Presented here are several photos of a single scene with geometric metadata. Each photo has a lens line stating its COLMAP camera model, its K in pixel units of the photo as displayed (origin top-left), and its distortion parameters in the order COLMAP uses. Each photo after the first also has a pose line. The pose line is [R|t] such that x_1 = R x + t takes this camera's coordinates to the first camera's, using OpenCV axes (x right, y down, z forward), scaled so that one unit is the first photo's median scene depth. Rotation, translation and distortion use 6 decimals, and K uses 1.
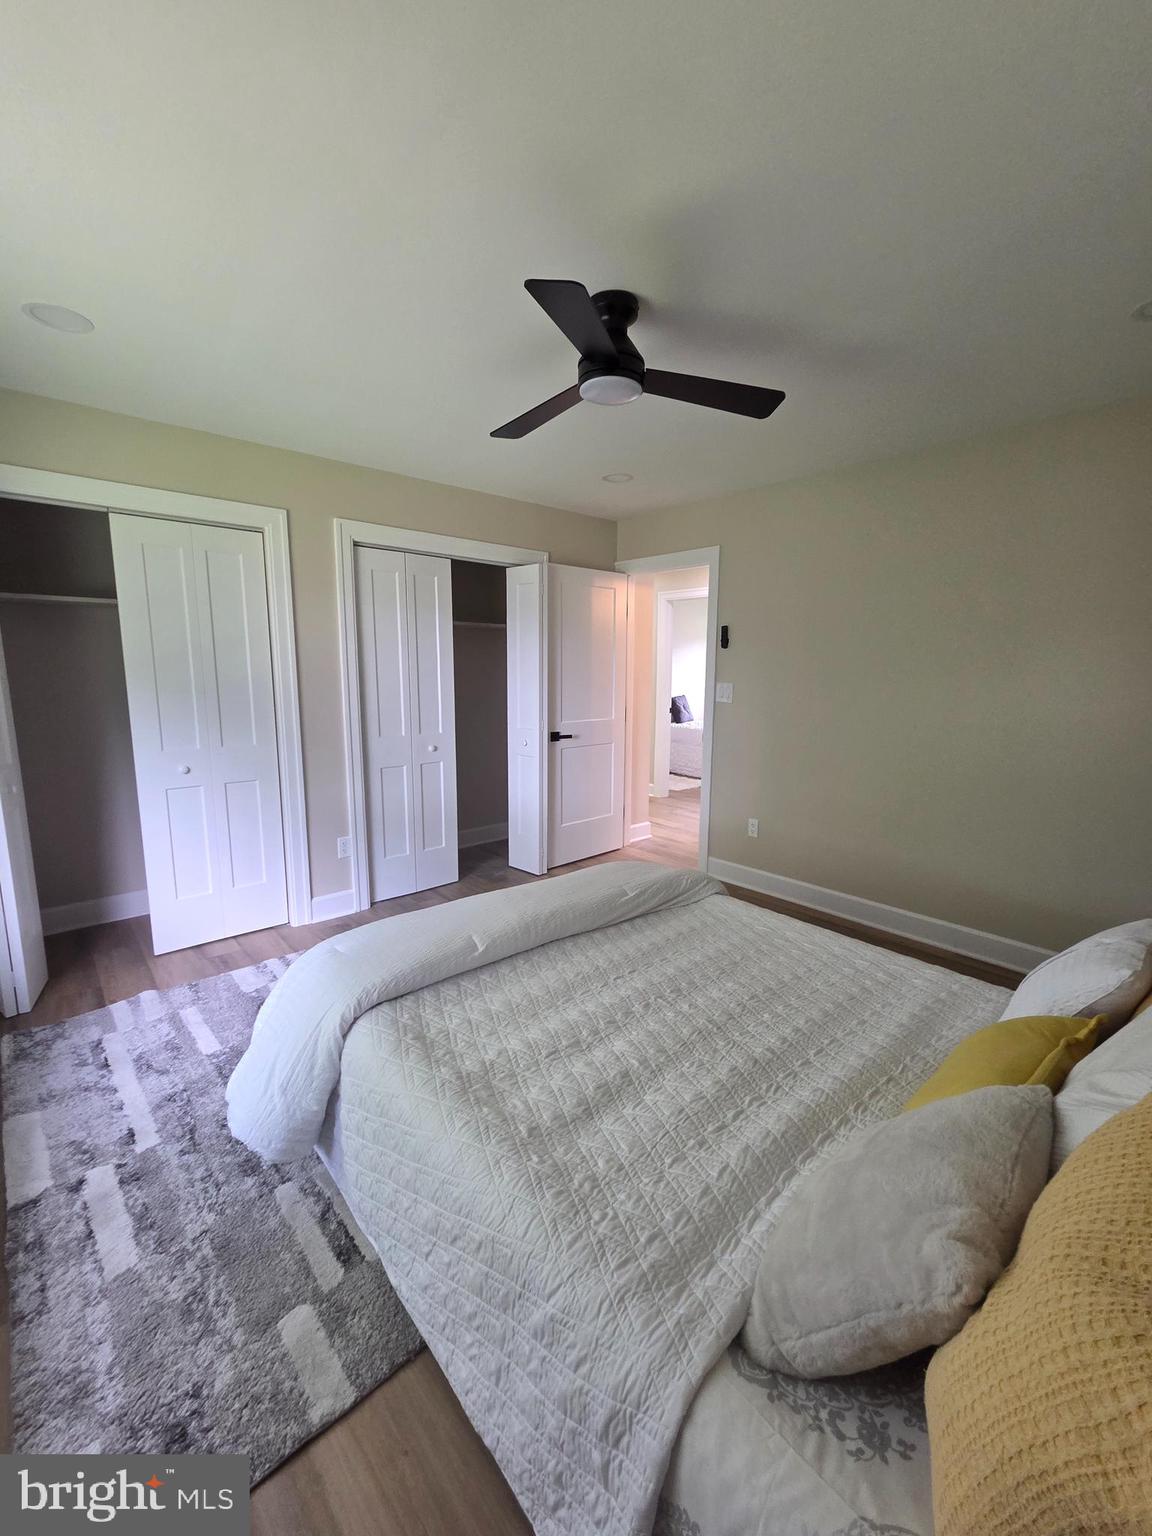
lens RADIAL K [[628.1, 0, 584.2], [0, 628.1, 762.6], [0, 0, 1]] dist [0.004302, -0.001261]
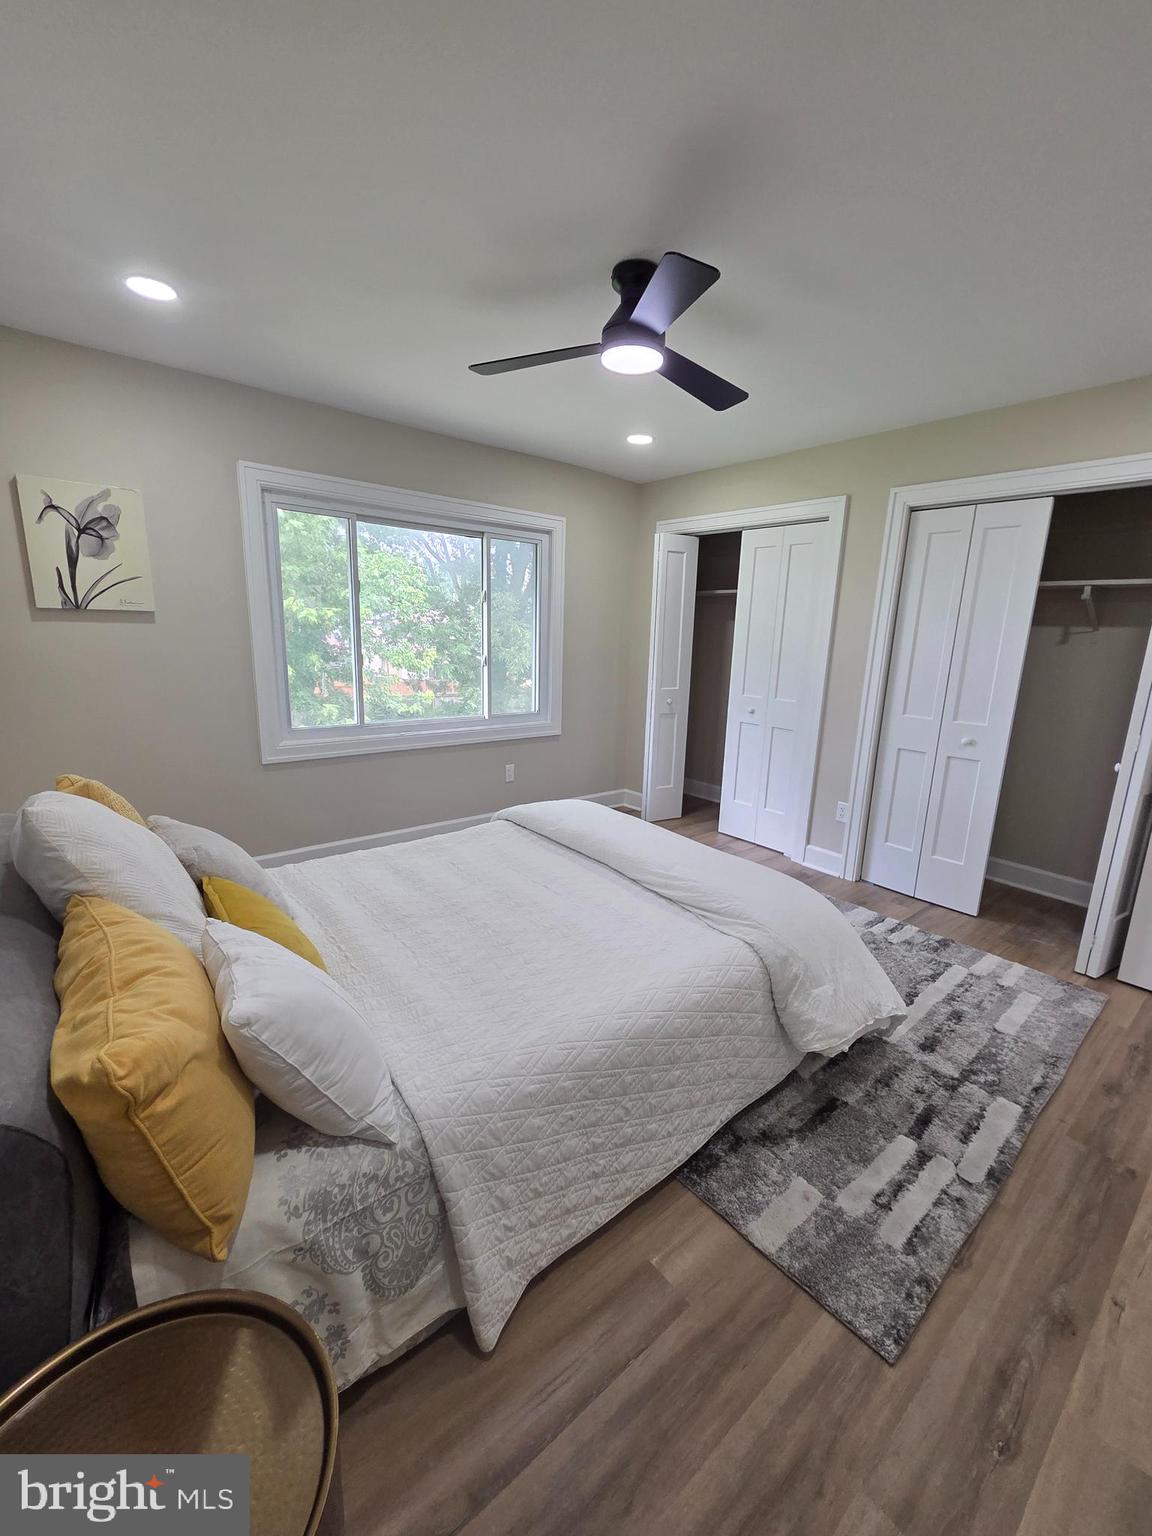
lens RADIAL K [[628.1, 0, 581.4], [0, 628.1, 764.8], [0, 0, 1]] dist [0.004302, -0.001261]
pose [[-0.031012, 0.204260, -0.978425, 0.673328], [-0.188115, 0.960210, 0.206420, -0.079277], [0.981657, 0.190458, 0.008647, 0.580099]]
